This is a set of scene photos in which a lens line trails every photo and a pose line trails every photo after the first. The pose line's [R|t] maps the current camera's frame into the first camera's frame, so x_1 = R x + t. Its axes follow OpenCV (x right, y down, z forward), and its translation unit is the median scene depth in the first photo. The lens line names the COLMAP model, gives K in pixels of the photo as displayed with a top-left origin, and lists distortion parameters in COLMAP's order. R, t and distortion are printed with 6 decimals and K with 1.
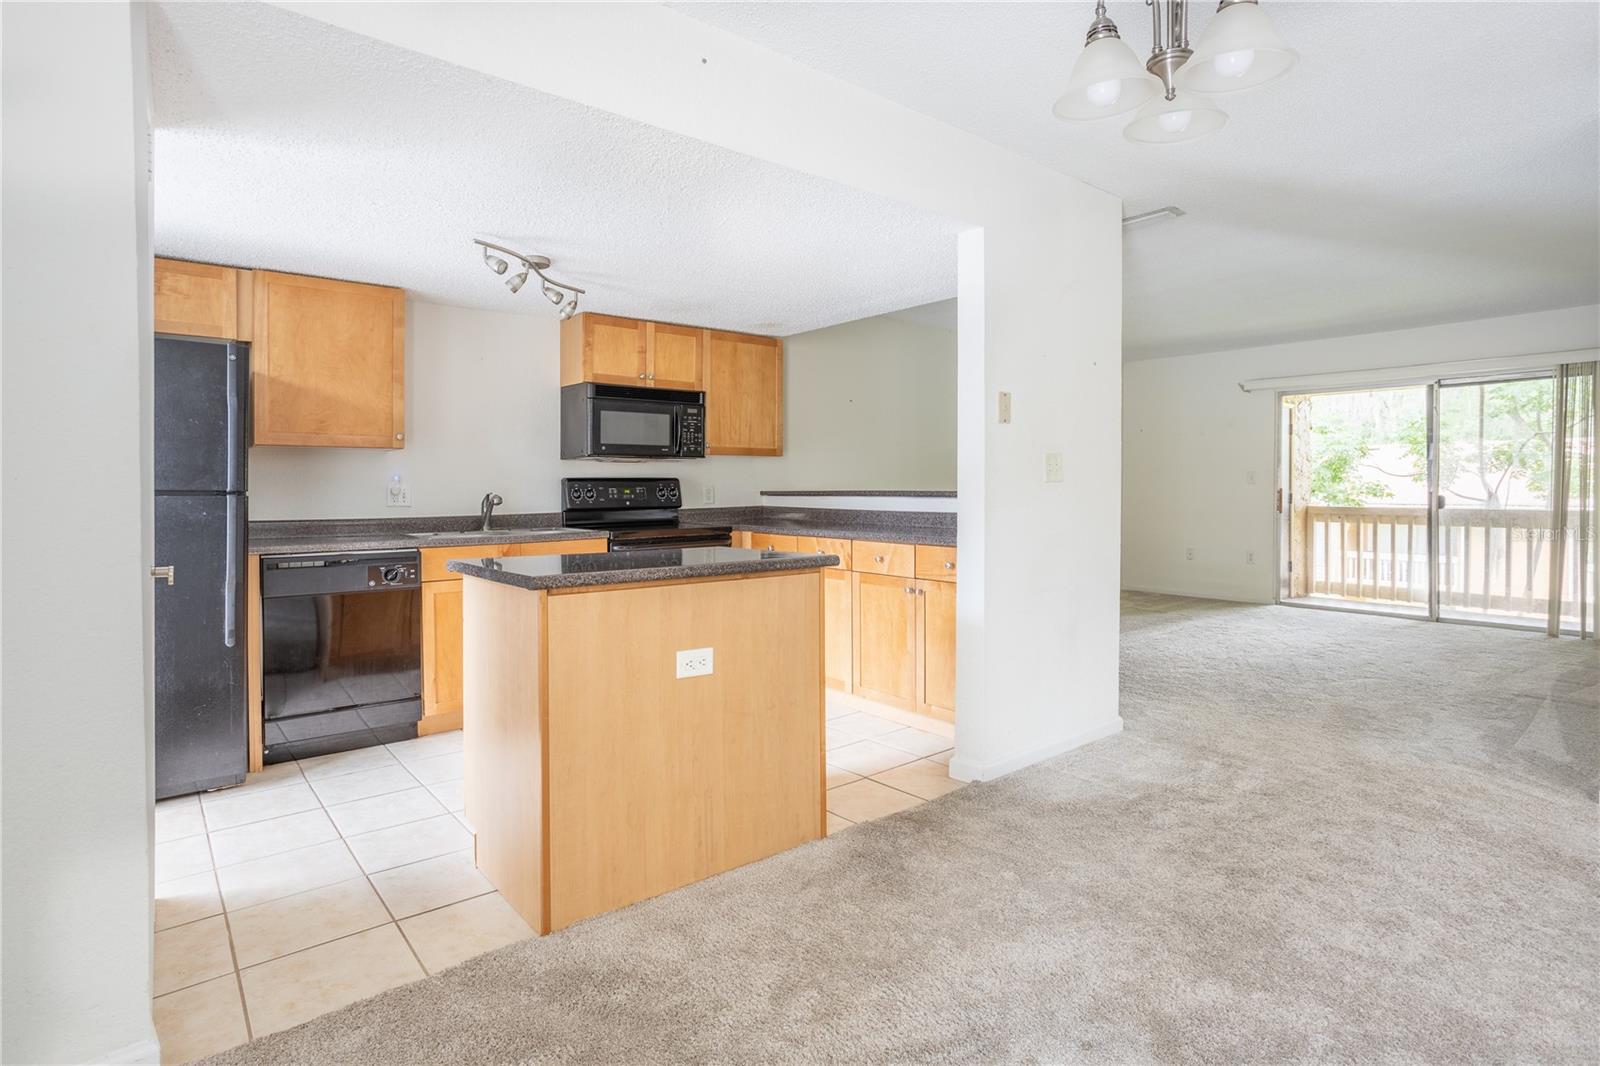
lens RADIAL K [[818.1, 0, 791.7], [0, 818.1, 499.5], [0, 0, 1]] dist [-0.054275, 0.030493]
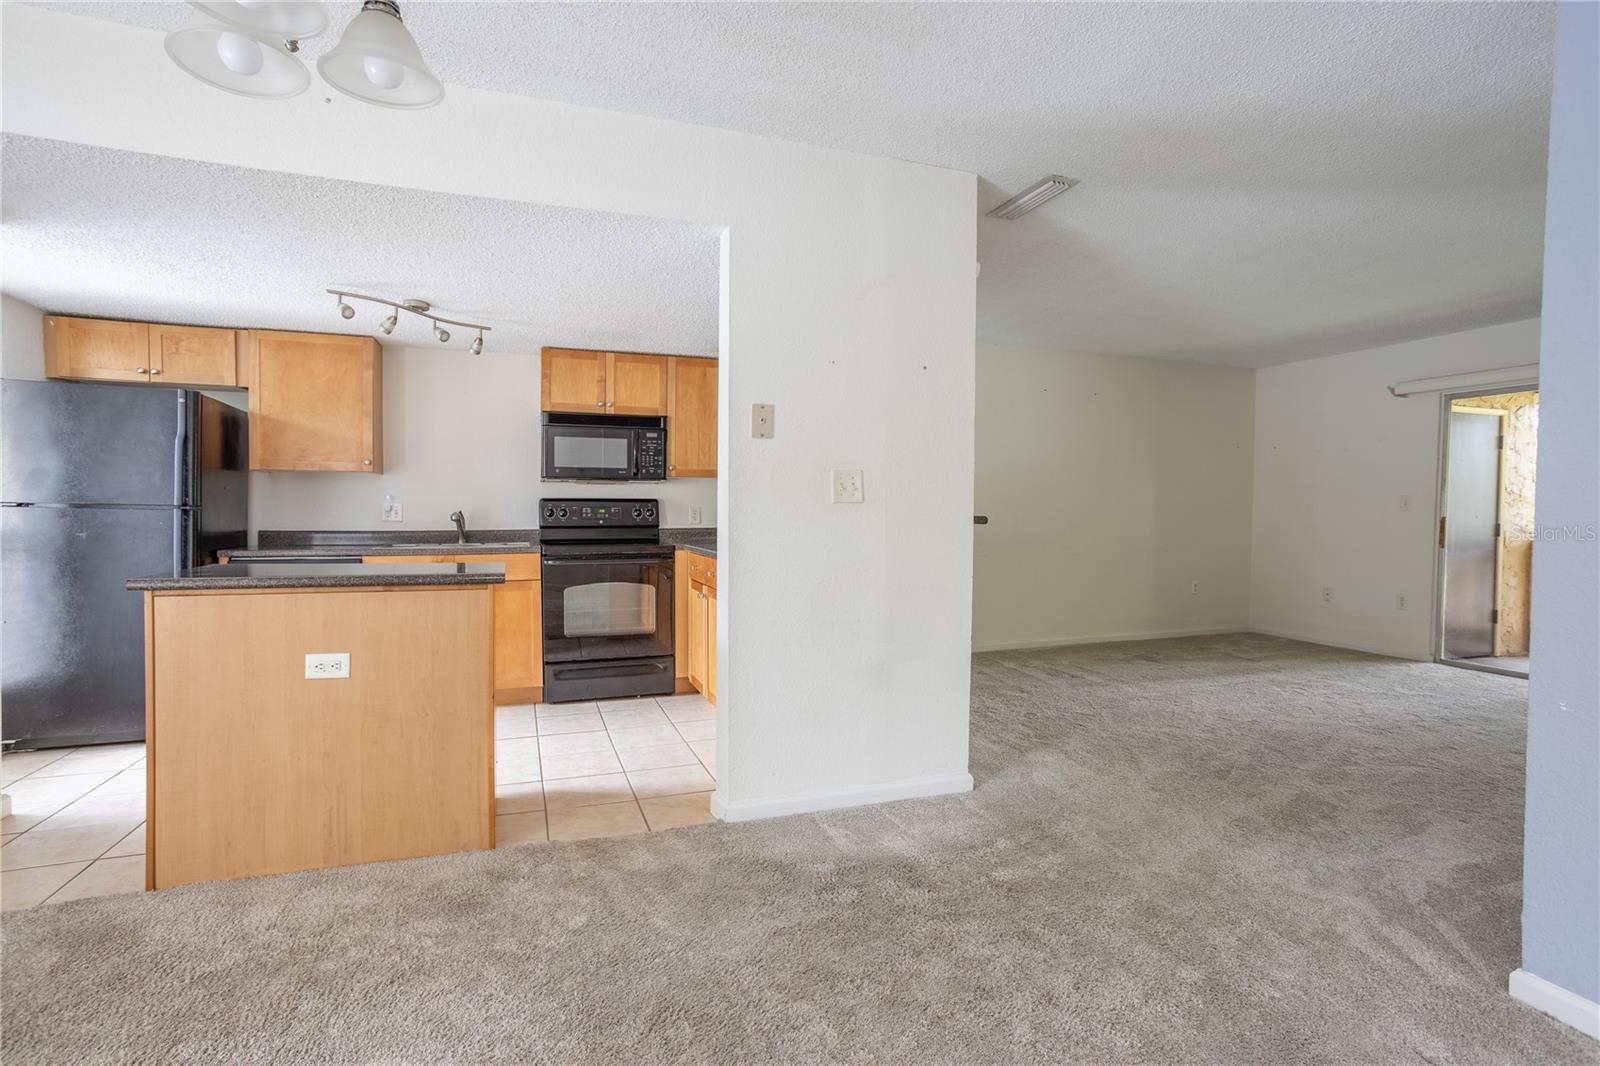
lens RADIAL K [[773.5, 0, 792.5], [0, 773.5, 533.1], [0, 0, 1]] dist [-0.047318, 0.025457]
pose [[0.941340, 0.019220, -0.336911, 0.415013], [-0.014628, 0.999762, 0.016163, -0.000821], [0.337142, -0.010287, 0.941398, 0.133264]]
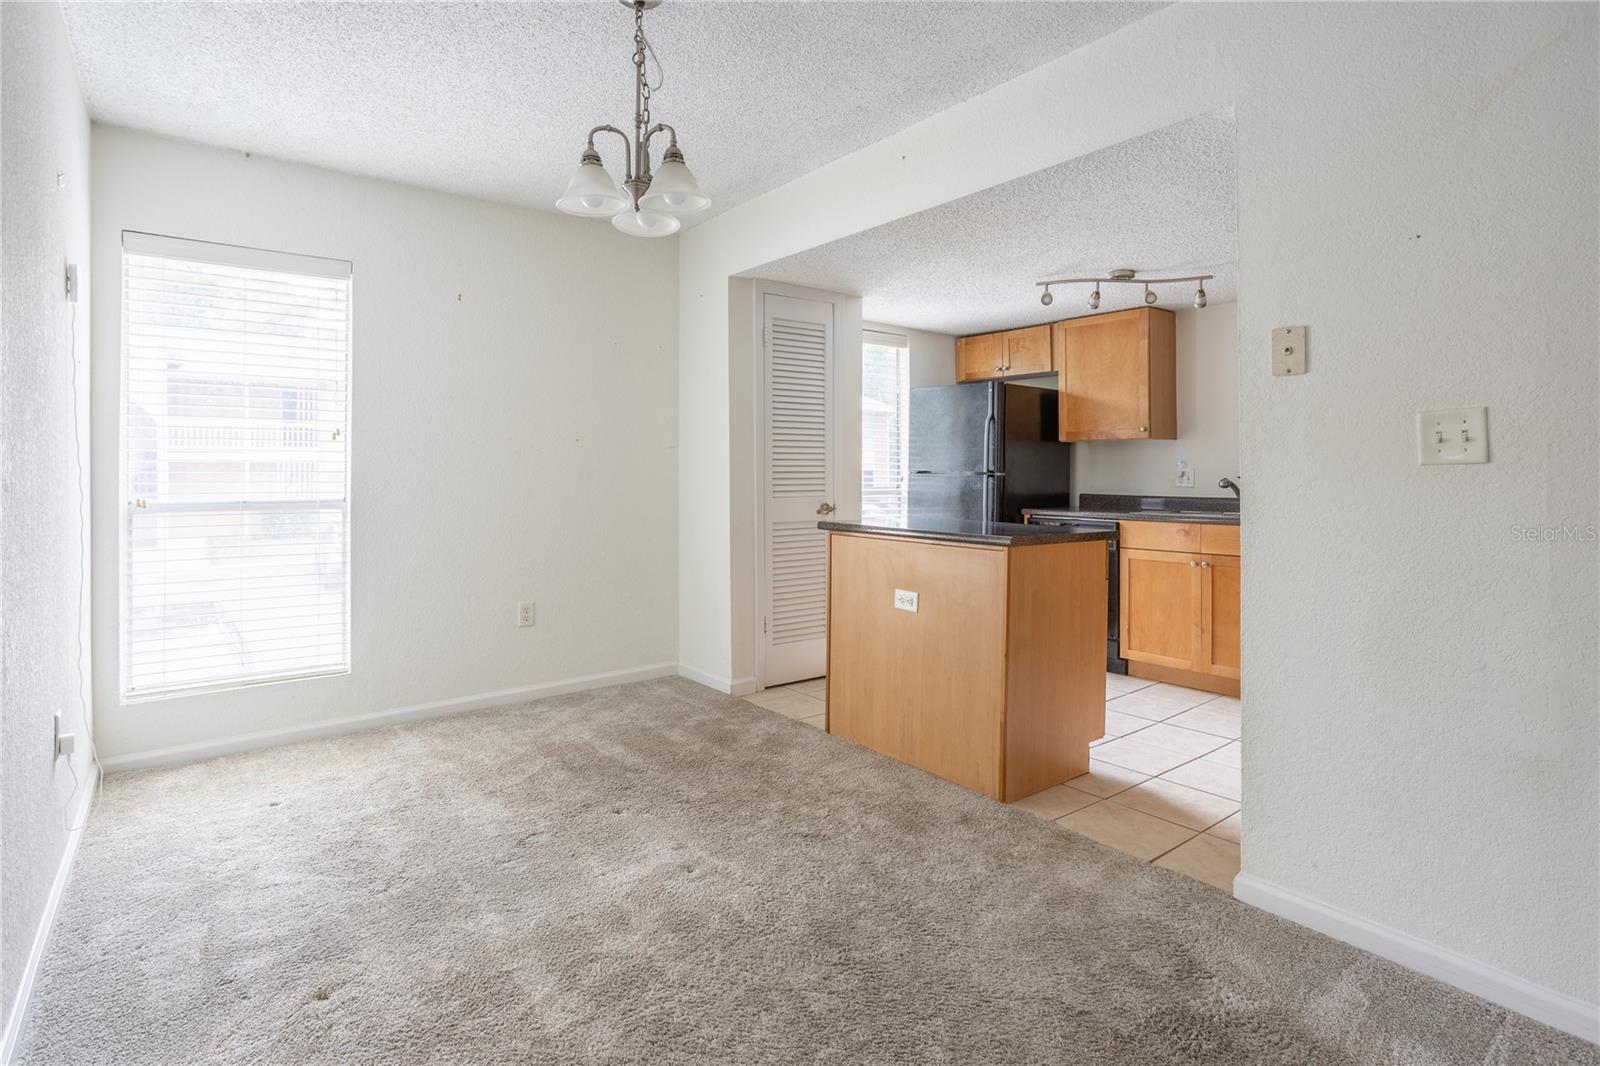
lens RADIAL K [[815.5, 0, 791.7], [0, 815.5, 469.4], [0, 0, 1]] dist [-0.044514, 0.022905]
pose [[-0.029381, 0.001463, -0.999567, 0.645187], [-0.015721, 0.999875, 0.001926, -0.009443], [0.999445, 0.015771, -0.029355, 0.438251]]
